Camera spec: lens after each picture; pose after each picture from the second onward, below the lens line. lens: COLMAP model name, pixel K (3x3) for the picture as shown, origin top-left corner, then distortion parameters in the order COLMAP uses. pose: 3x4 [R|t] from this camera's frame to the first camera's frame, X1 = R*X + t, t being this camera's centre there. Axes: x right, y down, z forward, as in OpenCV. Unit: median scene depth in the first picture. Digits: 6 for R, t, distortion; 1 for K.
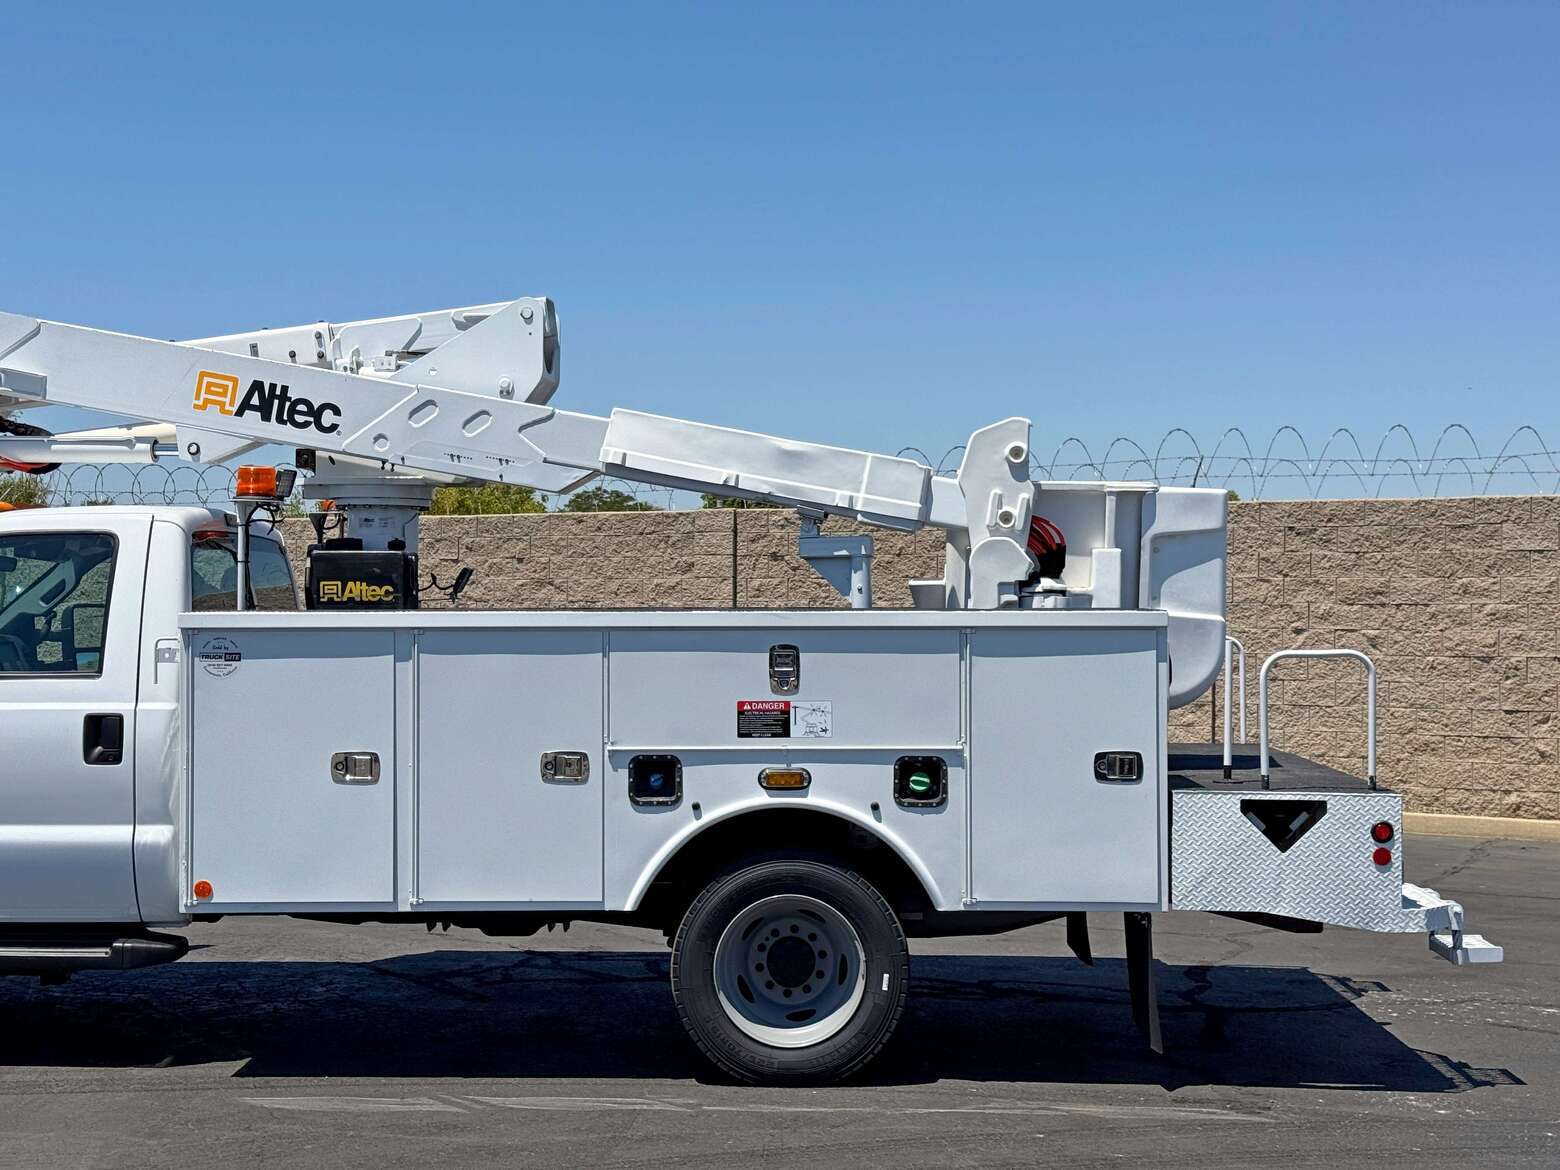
lens RADIAL K [[2185.6, 0, 793.3], [0, 2185.6, 594.2], [0, 0, 1]] dist [0.131020, 0.000000]
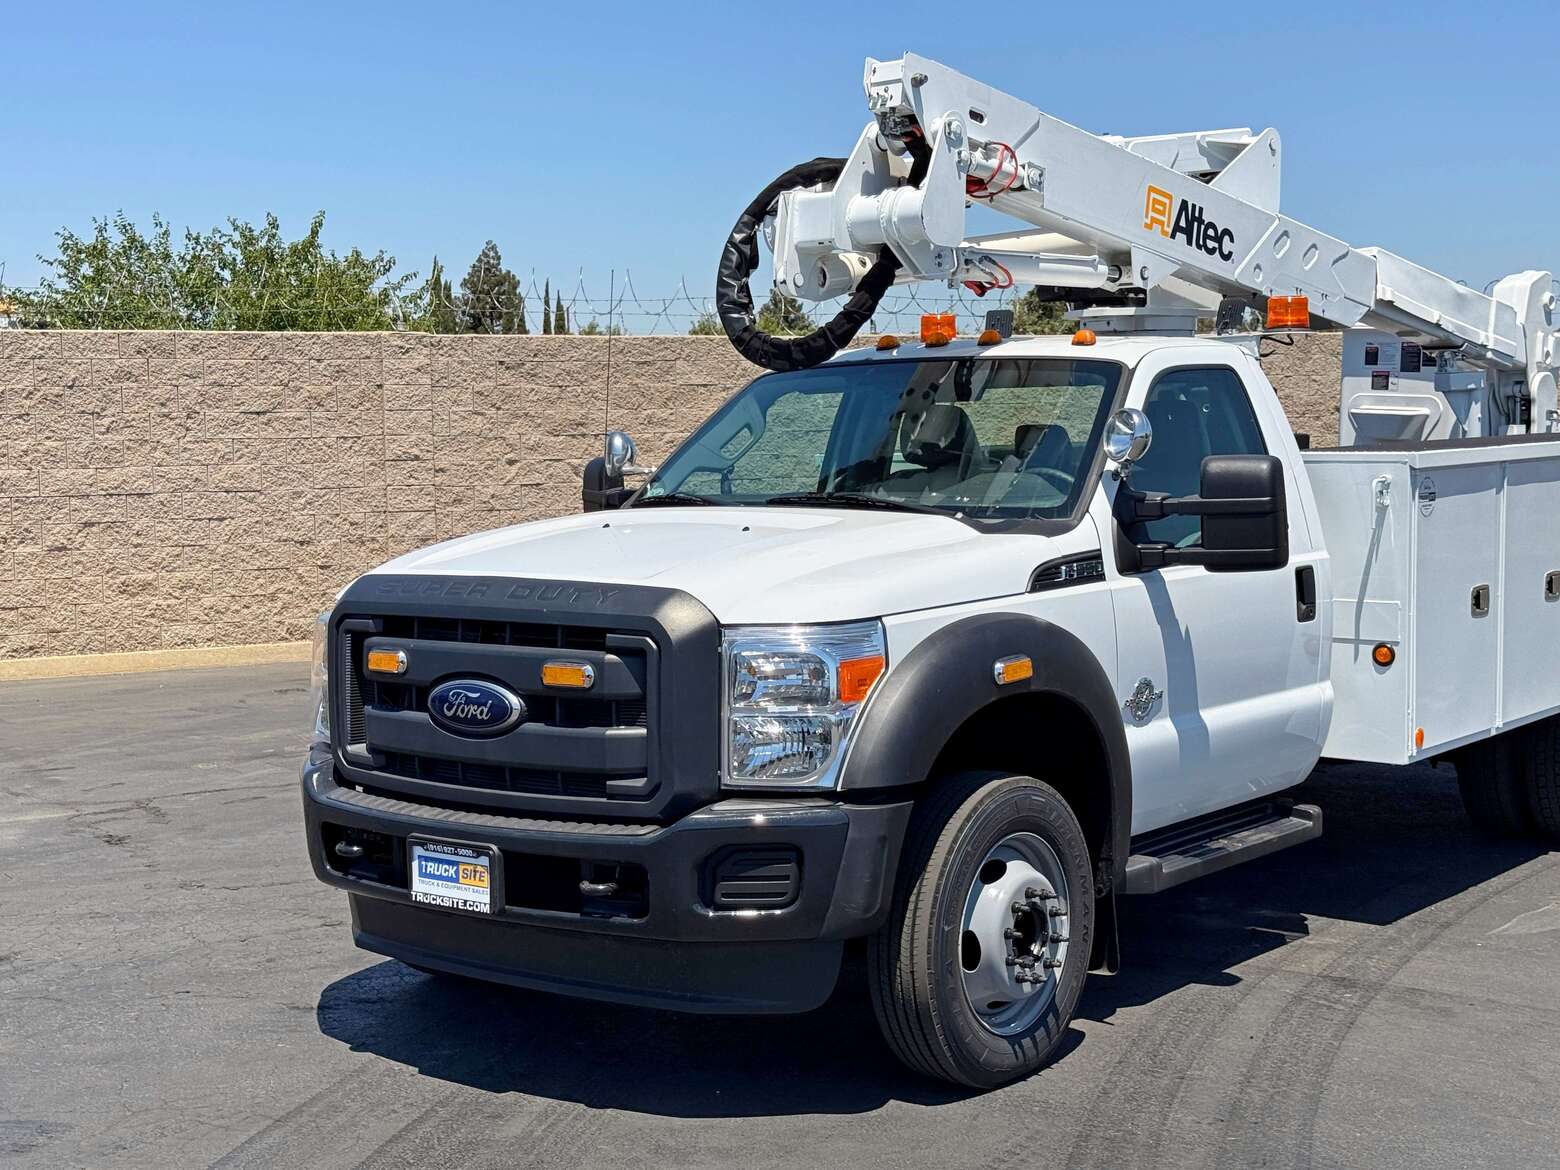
lens RADIAL K [[2185.6, 0, 778.0], [0, 2185.6, 592.1], [0, 0, 1]] dist [0.131020, 0.000000]
pose [[0.610957, -0.075441, 0.788061, -1.081535], [0.015433, 0.996395, 0.083420, -0.013787], [-0.791513, -0.038804, 0.609919, 0.571737]]
